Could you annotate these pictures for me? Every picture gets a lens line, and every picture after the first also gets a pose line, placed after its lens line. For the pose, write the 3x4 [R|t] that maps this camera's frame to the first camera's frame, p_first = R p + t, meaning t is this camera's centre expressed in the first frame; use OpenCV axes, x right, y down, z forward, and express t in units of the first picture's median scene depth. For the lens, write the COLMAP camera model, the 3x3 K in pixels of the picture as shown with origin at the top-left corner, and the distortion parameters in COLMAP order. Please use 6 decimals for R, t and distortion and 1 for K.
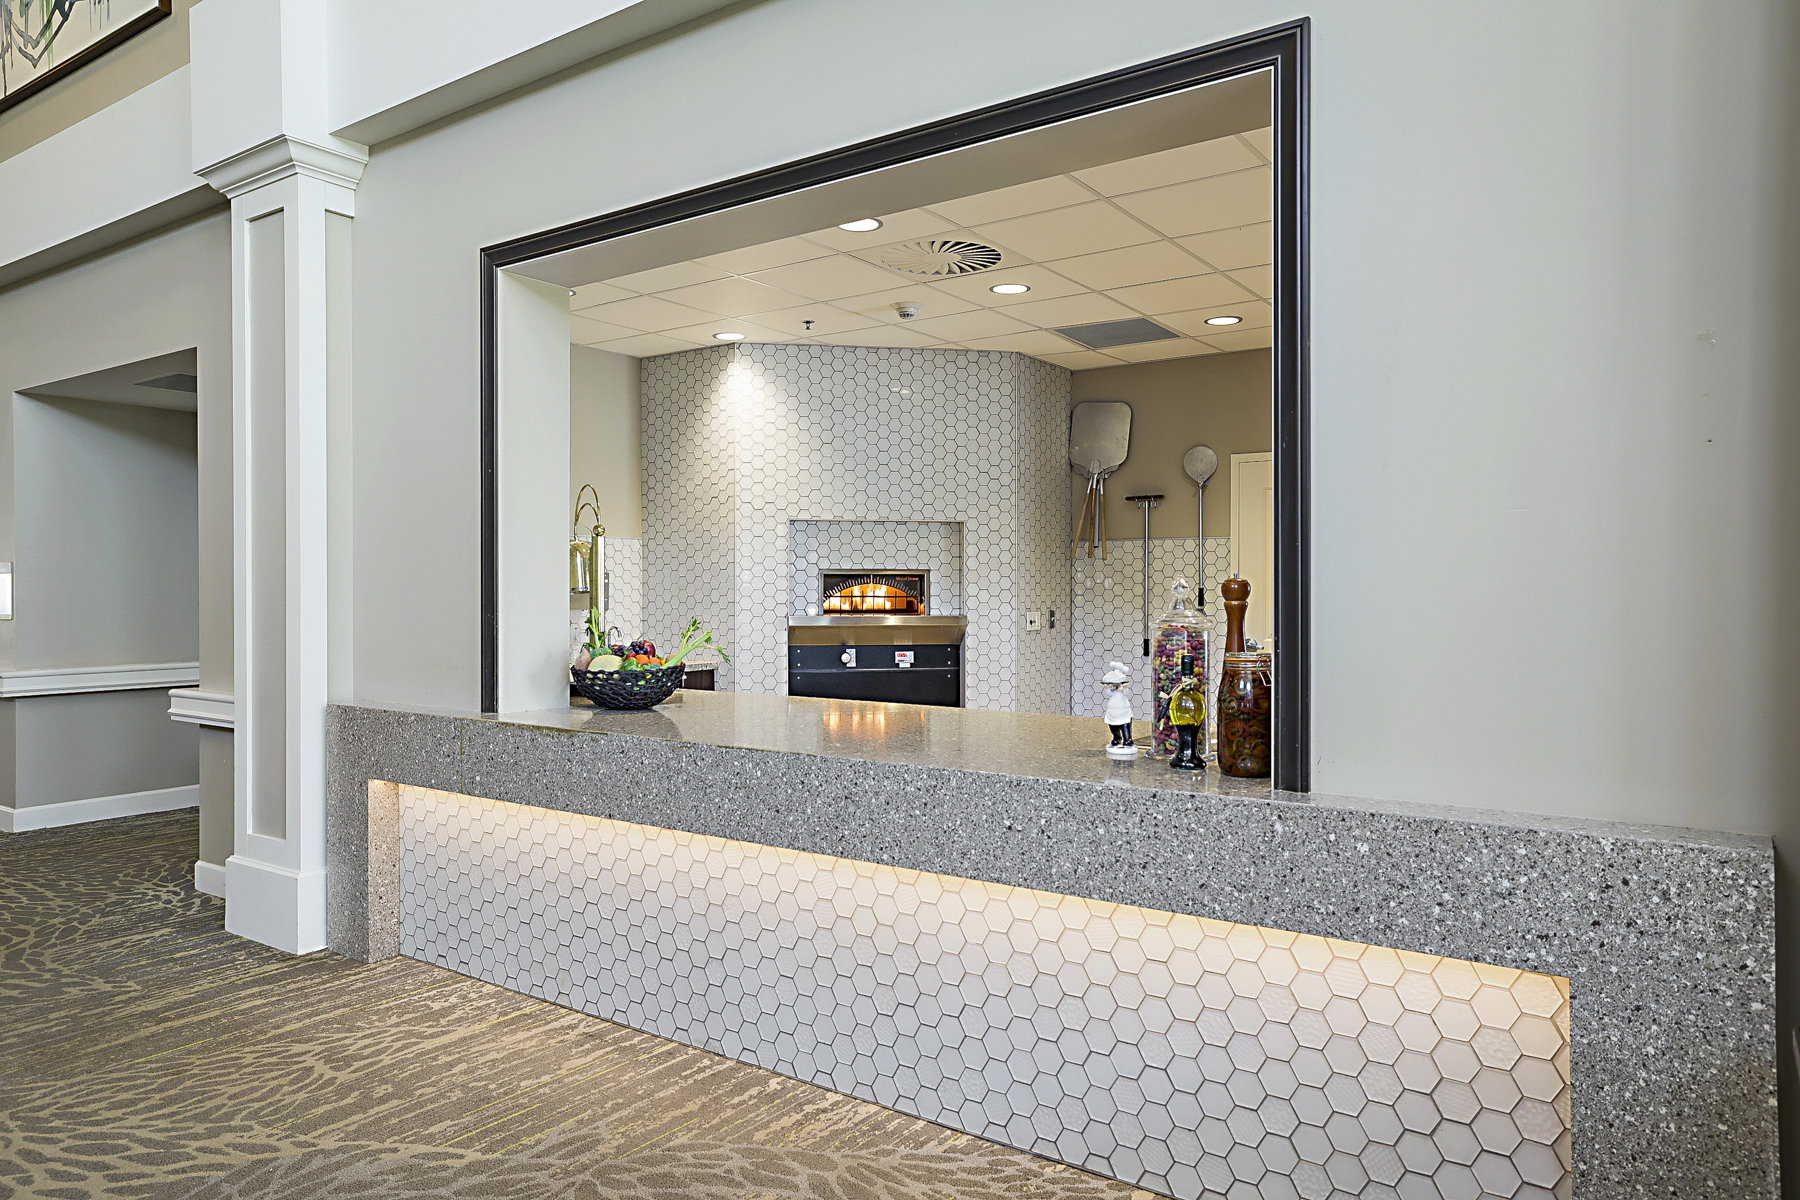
lens RADIAL K [[1173.7, 0, 895.0], [0, 1173.7, 593.5], [0, 0, 1]] dist [0.000000, -0.001601]
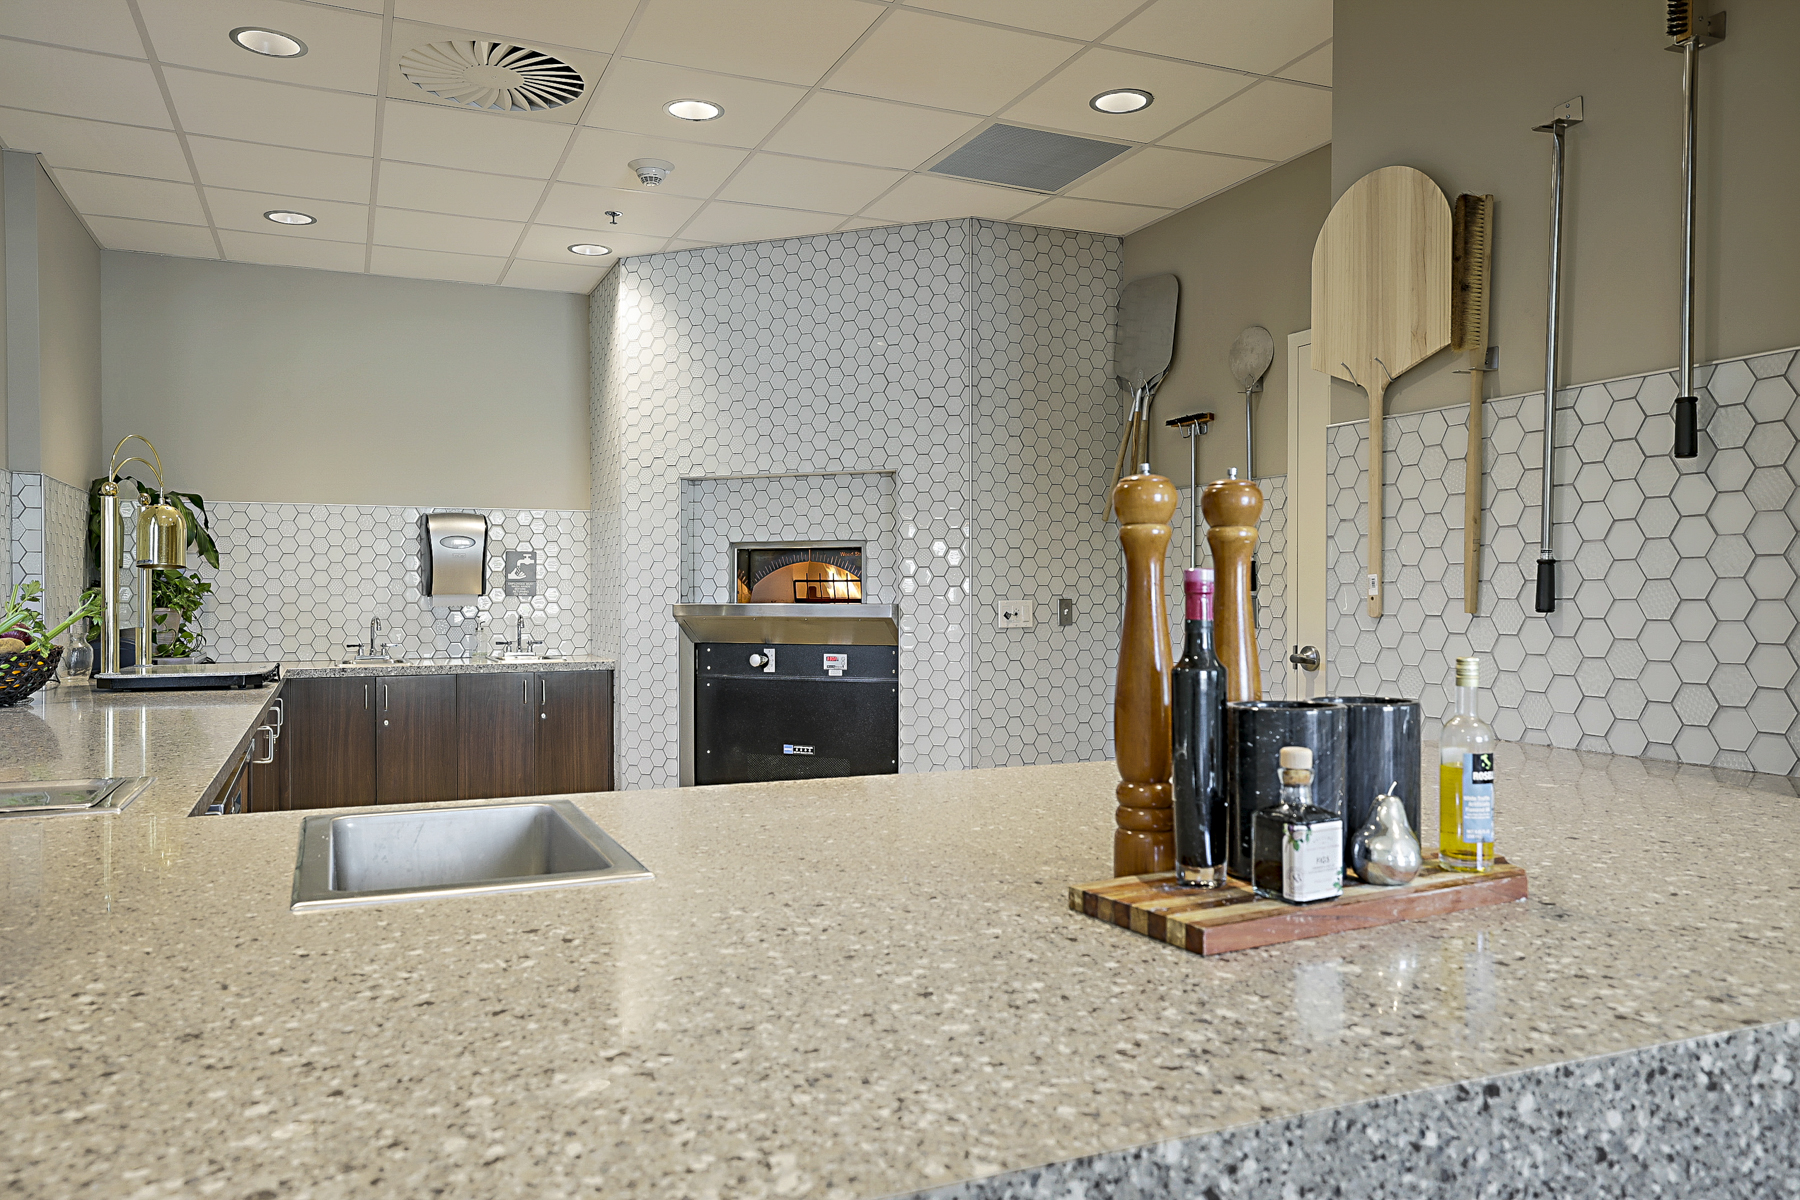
lens RADIAL K [[1274.7, 0, 885.1], [0, 1274.7, 594.1], [0, 0, 1]] dist [0.010064, 0.001705]
pose [[0.853867, 0.000223, -0.520491, 0.462039], [-0.000909, 0.999999, -0.001063, 0.013754], [0.520490, 0.001381, 0.853867, 0.355399]]
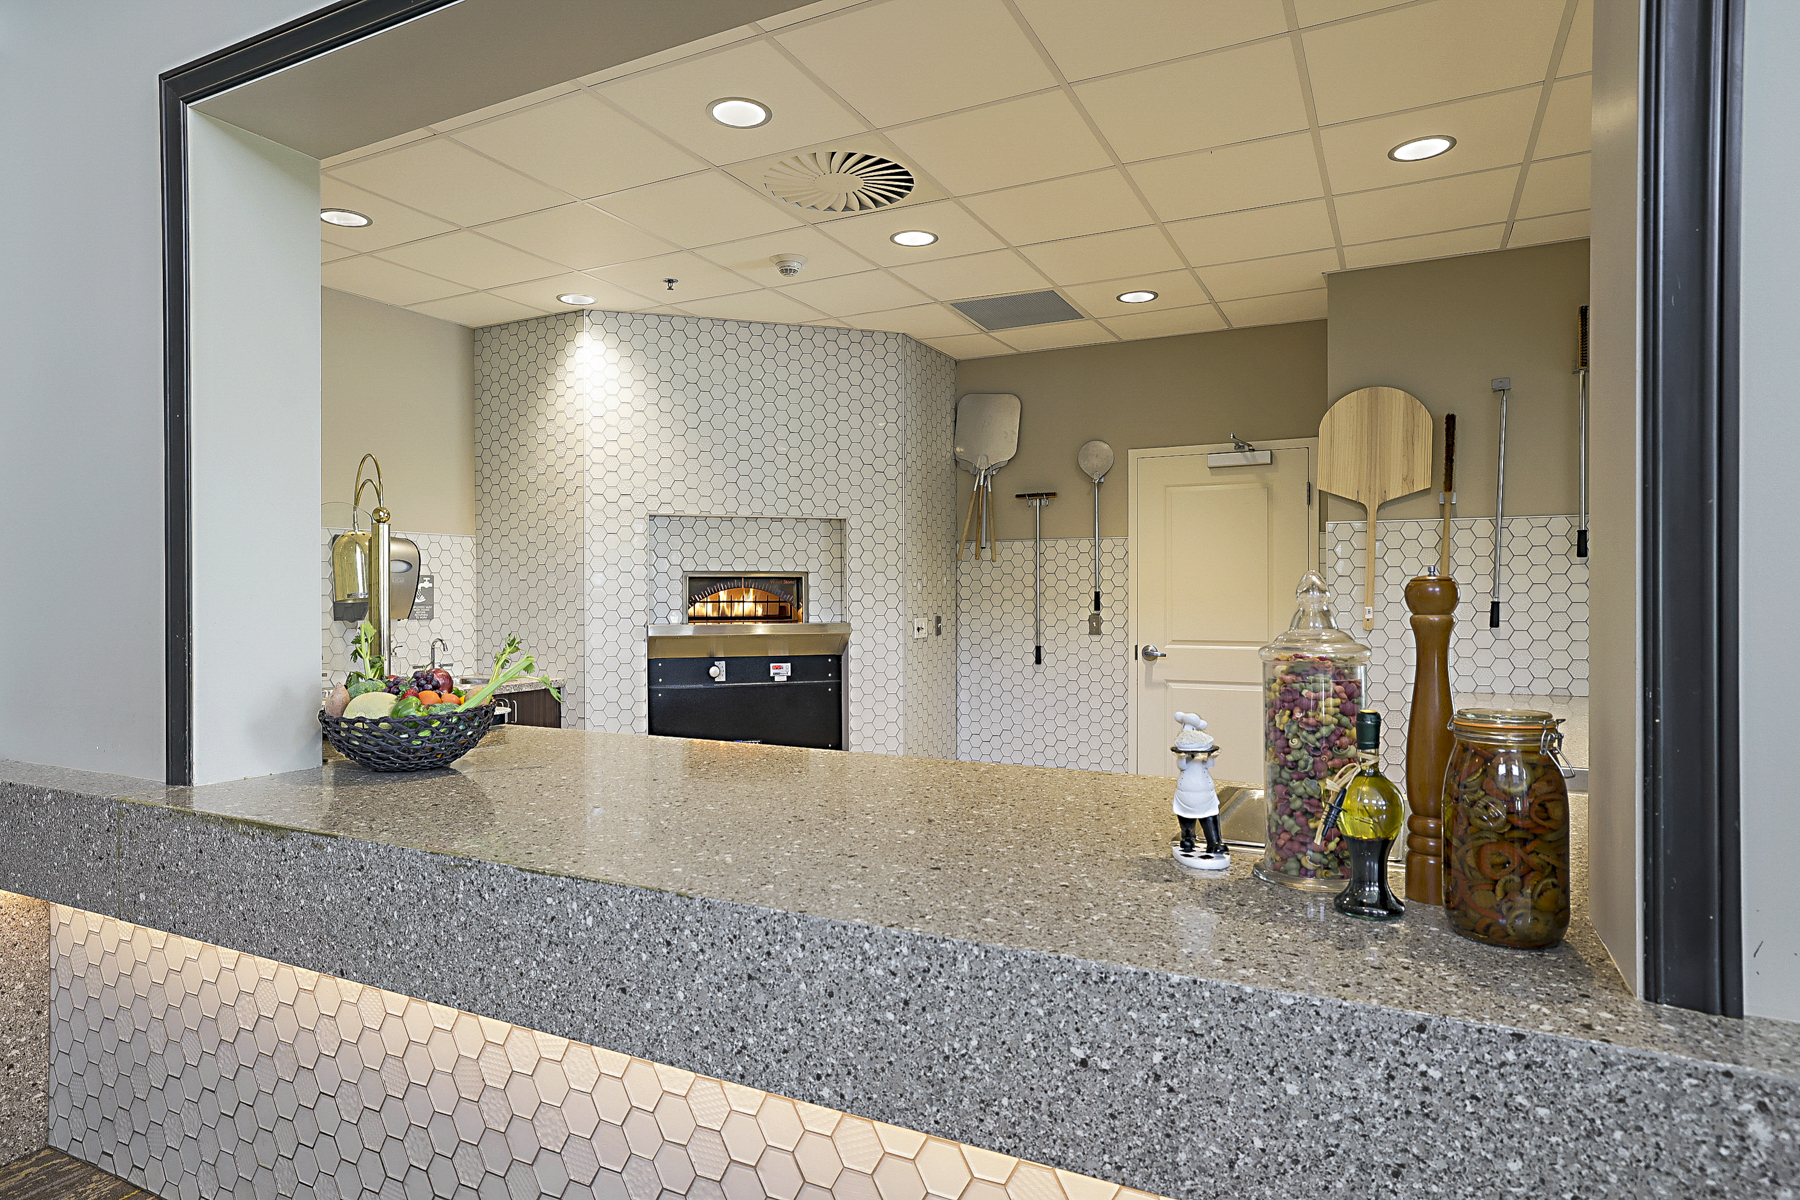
lens RADIAL K [[1022.9, 0, 890.0], [0, 1022.9, 595.9], [0, 0, 1]] dist [-0.010726, 0.013899]
pose [[0.990261, -0.003244, 0.139189, -0.018331], [0.003312, 0.999994, -0.000254, -0.001603], [-0.139187, 0.000712, 0.990266, 0.222340]]
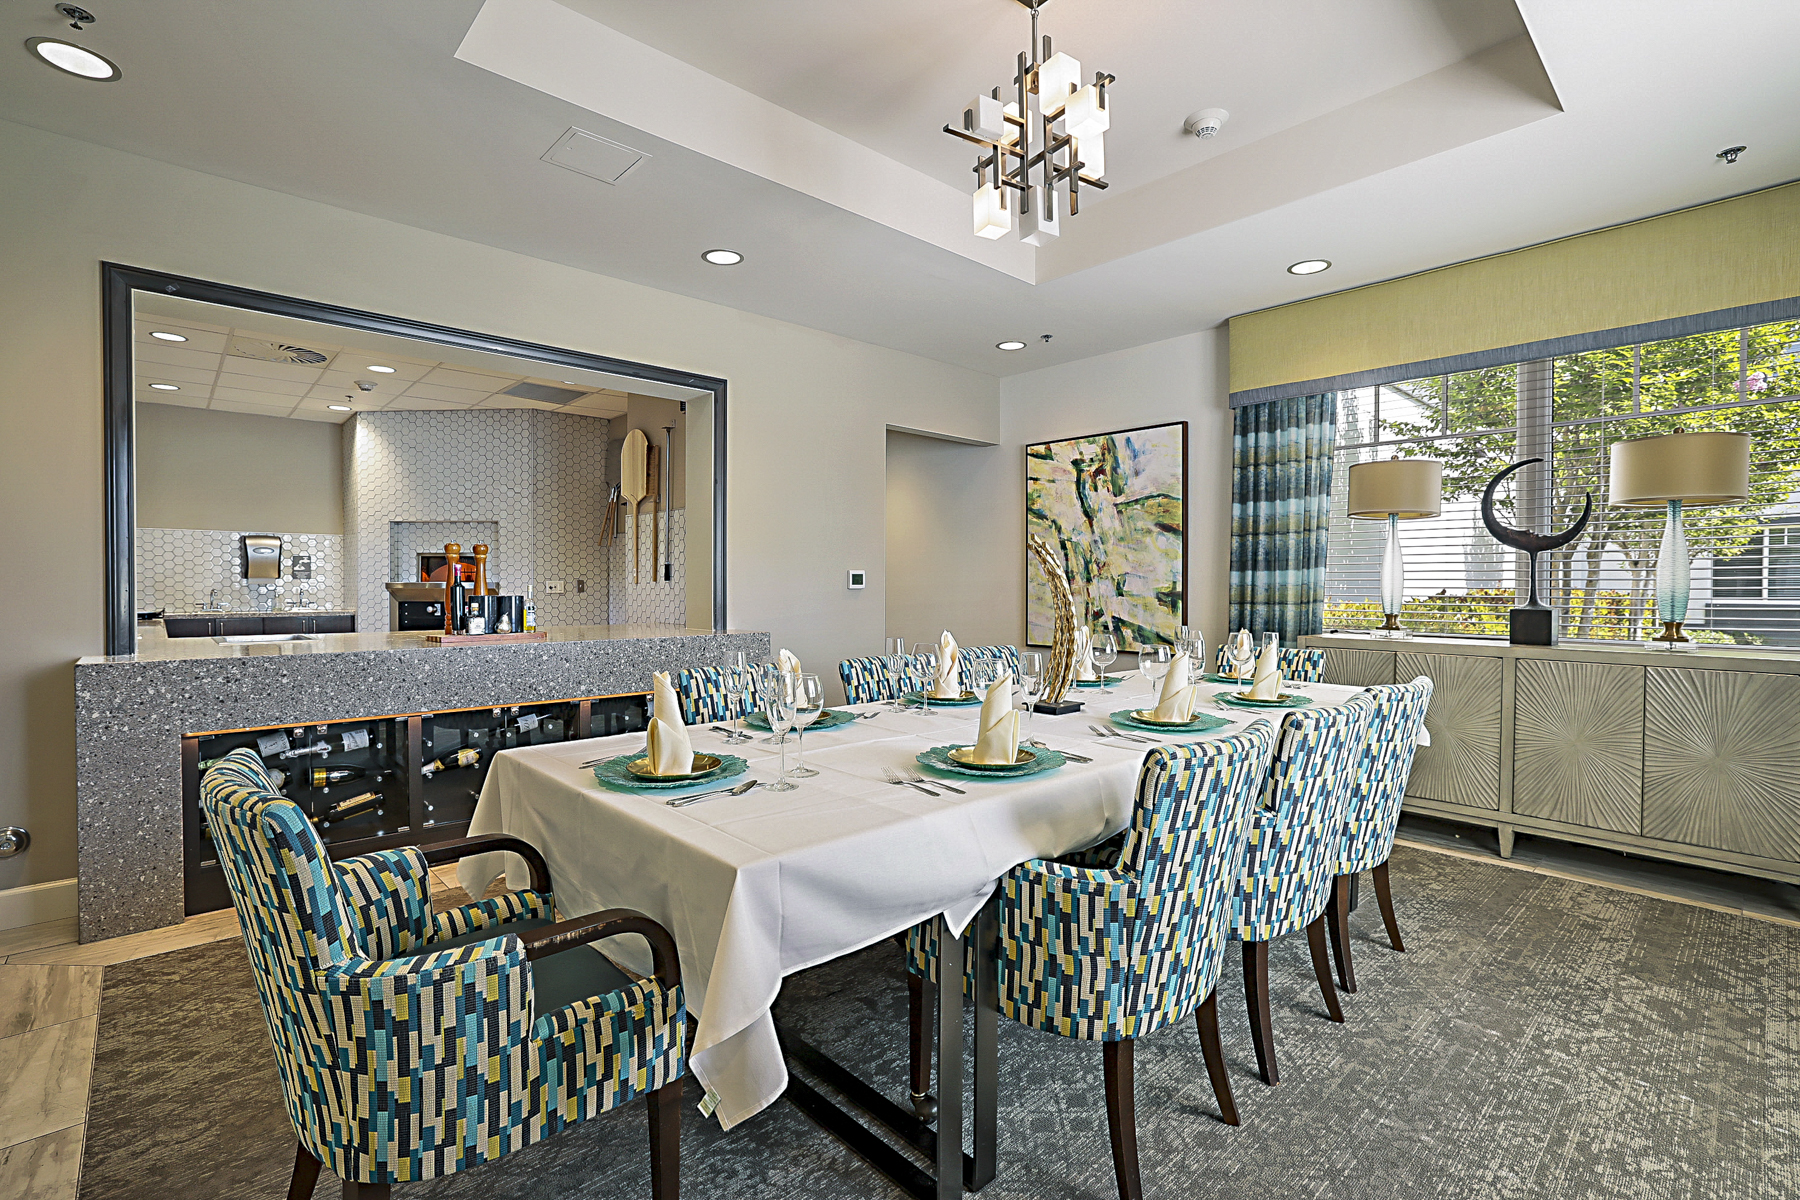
lens RADIAL K [[822.1, 0, 852.4], [0, 822.1, 590.0], [0, 0, 1]] dist [-0.000308, 0.001082]
pose [[0.969381, 0.003570, -0.245536, 0.792226], [-0.002451, 0.999985, 0.004864, 0.022619], [0.245550, -0.004113, 0.969375, 0.075163]]
